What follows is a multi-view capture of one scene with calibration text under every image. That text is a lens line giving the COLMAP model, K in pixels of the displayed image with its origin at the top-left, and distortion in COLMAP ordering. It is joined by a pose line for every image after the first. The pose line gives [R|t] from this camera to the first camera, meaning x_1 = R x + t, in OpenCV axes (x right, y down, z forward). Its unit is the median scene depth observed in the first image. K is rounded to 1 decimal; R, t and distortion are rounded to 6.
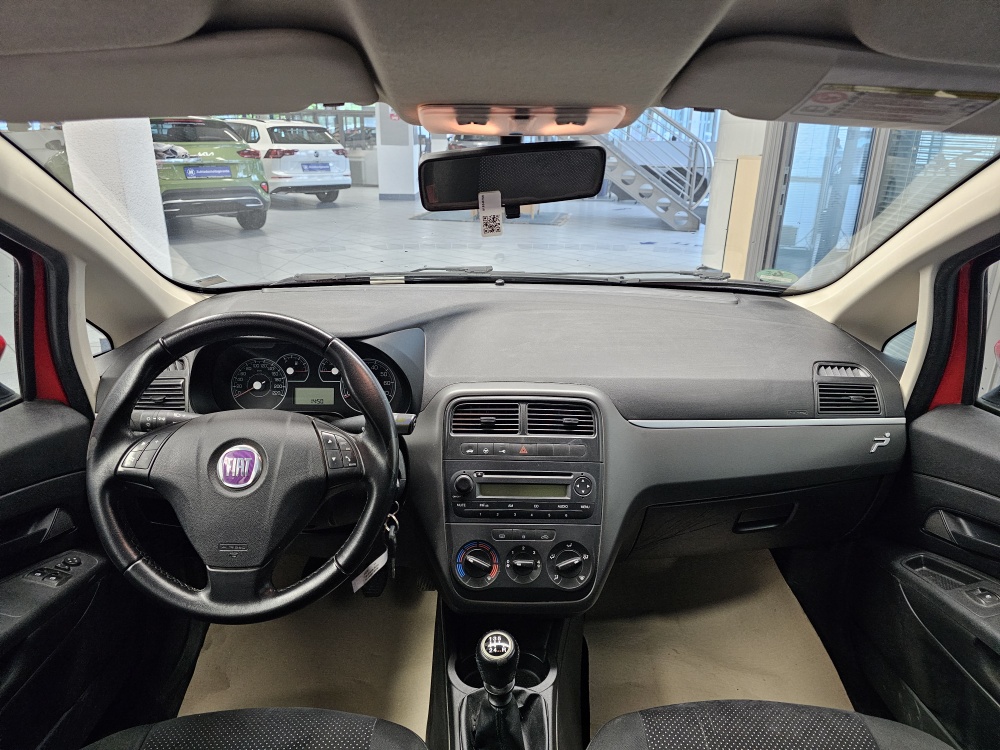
lens RADIAL K [[662.6, 0, 500.0], [0, 662.6, 375.0], [0, 0, 1]] dist [0.085450, -0.095551]
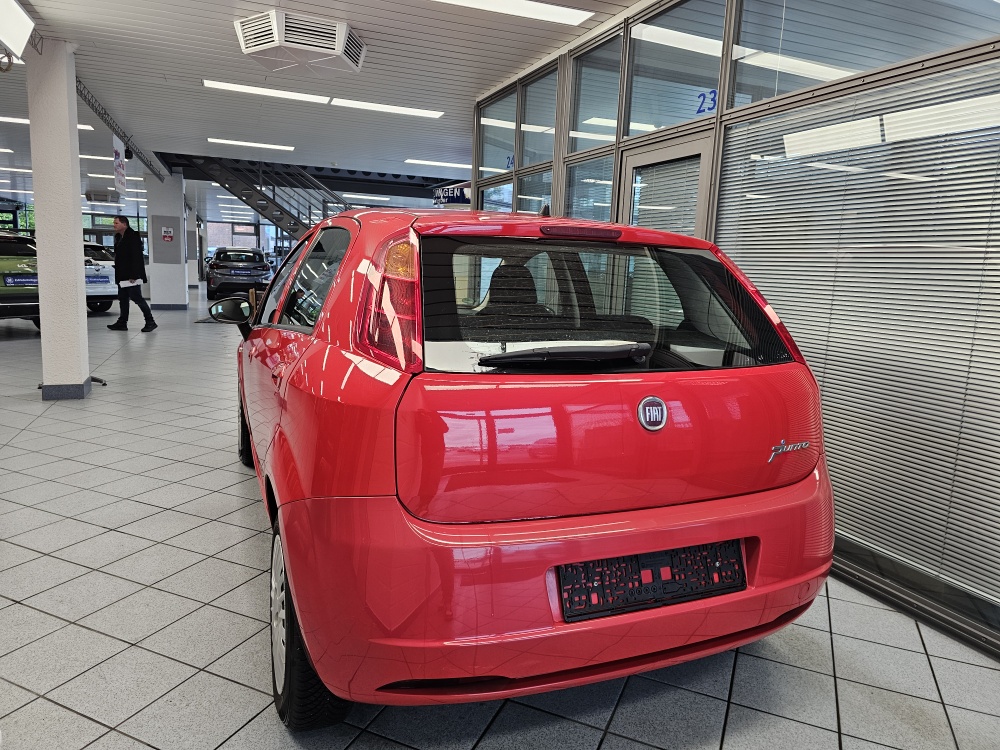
lens RADIAL K [[672.7, 0, 497.7], [0, 672.7, 364.3], [0, 0, 1]] dist [0.054156, -0.055849]
pose [[0.926752, -0.030491, 0.374433, -0.919599], [0.102002, 0.979681, -0.172685, 0.980147], [-0.361560, 0.198229, 0.911032, -2.620733]]
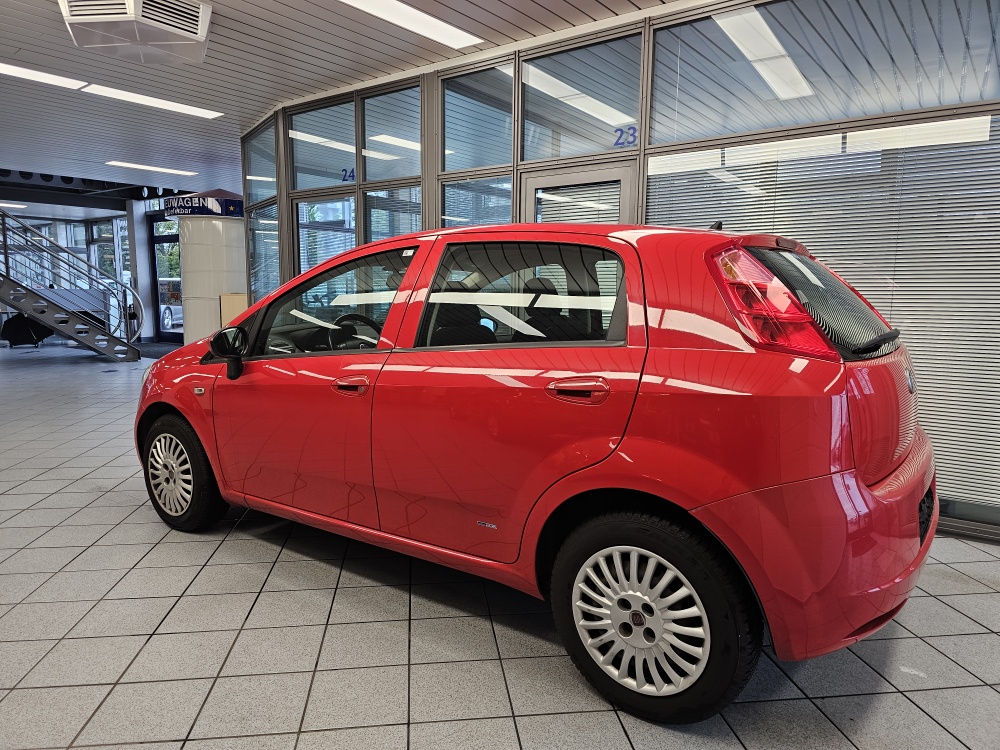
lens RADIAL K [[672.7, 0, 497.7], [0, 672.7, 364.3], [0, 0, 1]] dist [0.054156, -0.055849]
pose [[0.599737, -0.095077, 0.794529, -2.484377], [0.274233, 0.957208, -0.092457, 0.651737], [-0.751739, 0.273336, 0.600147, -1.578819]]
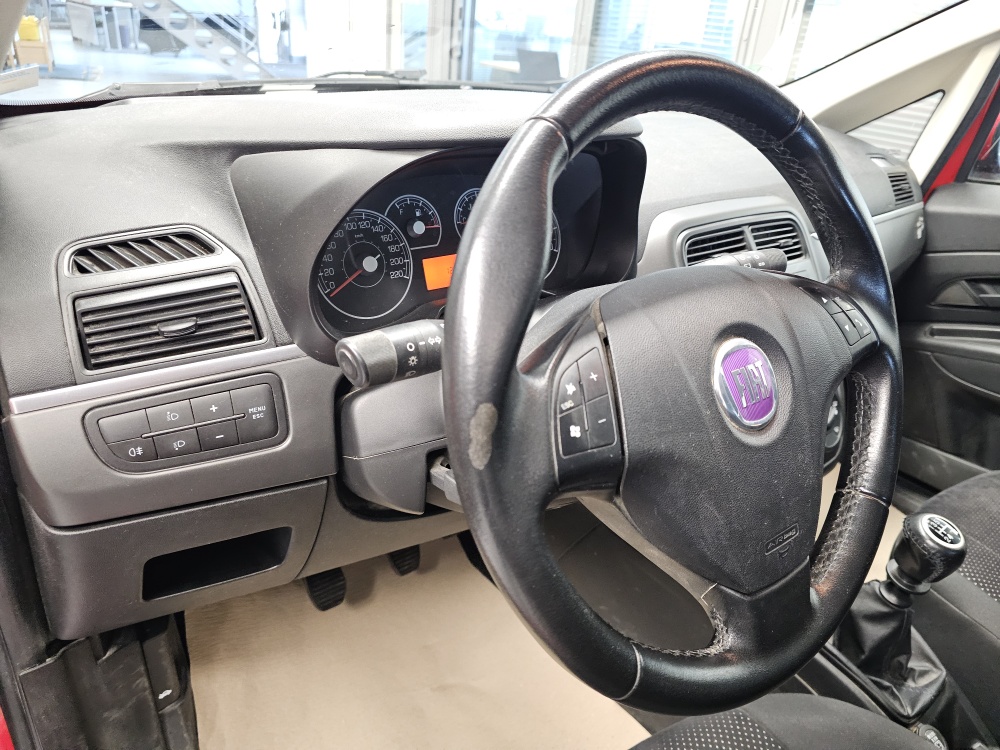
lens RADIAL K [[672.7, 0, 497.7], [0, 672.7, 364.3], [0, 0, 1]] dist [0.054156, -0.055849]
pose [[0.791413, -0.233491, 0.564931, -0.640771], [0.140992, 0.968981, 0.202972, -0.001004], [-0.594799, -0.080984, 0.799784, 0.571098]]
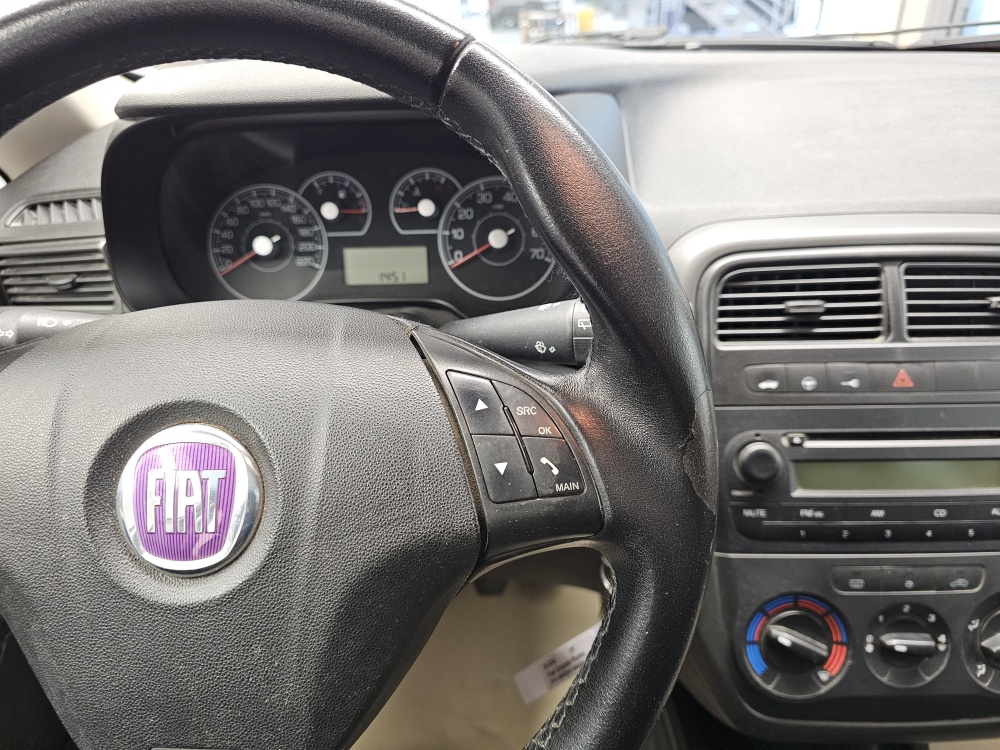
lens RADIAL K [[680.7, 0, 519.2], [0, 680.7, 364.9], [0, 0, 1]] dist [0.034040, -0.058602]
pose [[0.998488, -0.027860, -0.047392, -0.180446], [0.035478, 0.985085, 0.168369, 0.025215], [0.041995, -0.169796, 0.984584, 0.574313]]
